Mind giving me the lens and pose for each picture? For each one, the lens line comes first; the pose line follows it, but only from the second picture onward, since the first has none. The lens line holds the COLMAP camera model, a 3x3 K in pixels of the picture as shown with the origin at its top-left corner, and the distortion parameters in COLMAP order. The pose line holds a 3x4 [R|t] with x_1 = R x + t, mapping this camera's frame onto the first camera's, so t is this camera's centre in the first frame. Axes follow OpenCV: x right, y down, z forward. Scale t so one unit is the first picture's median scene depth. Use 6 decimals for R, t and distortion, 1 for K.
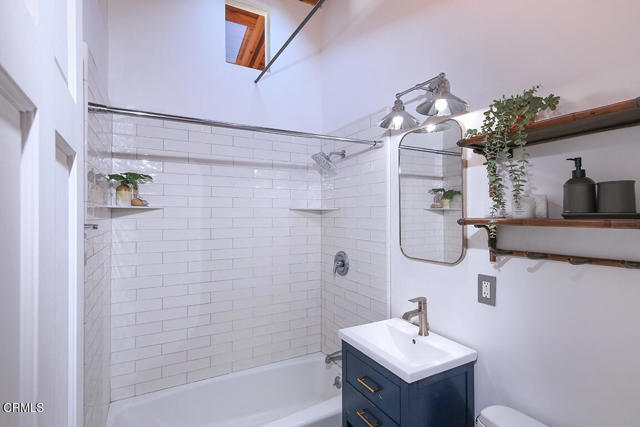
lens RADIAL K [[311.6, 0, 316.8], [0, 311.6, 215.4], [0, 0, 1]] dist [0.010419, -0.004525]
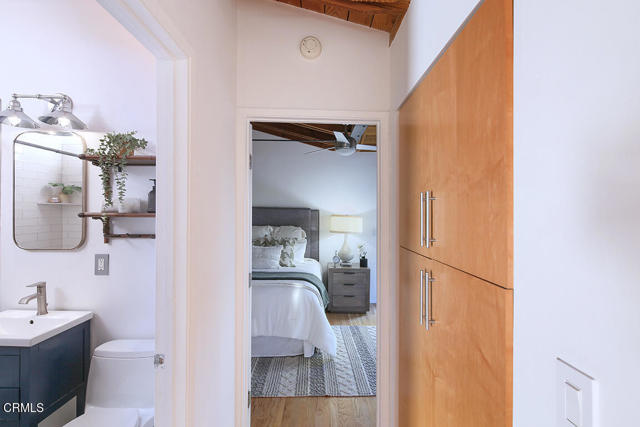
lens RADIAL K [[311.6, 0, 317.3], [0, 311.6, 214.6], [0, 0, 1]] dist [0.010419, -0.004525]
pose [[0.474980, 0.006233, 0.879974, -0.235724], [-0.012635, 0.999920, -0.000262, 0.006484], [-0.879906, -0.010994, 0.475021, -0.523714]]
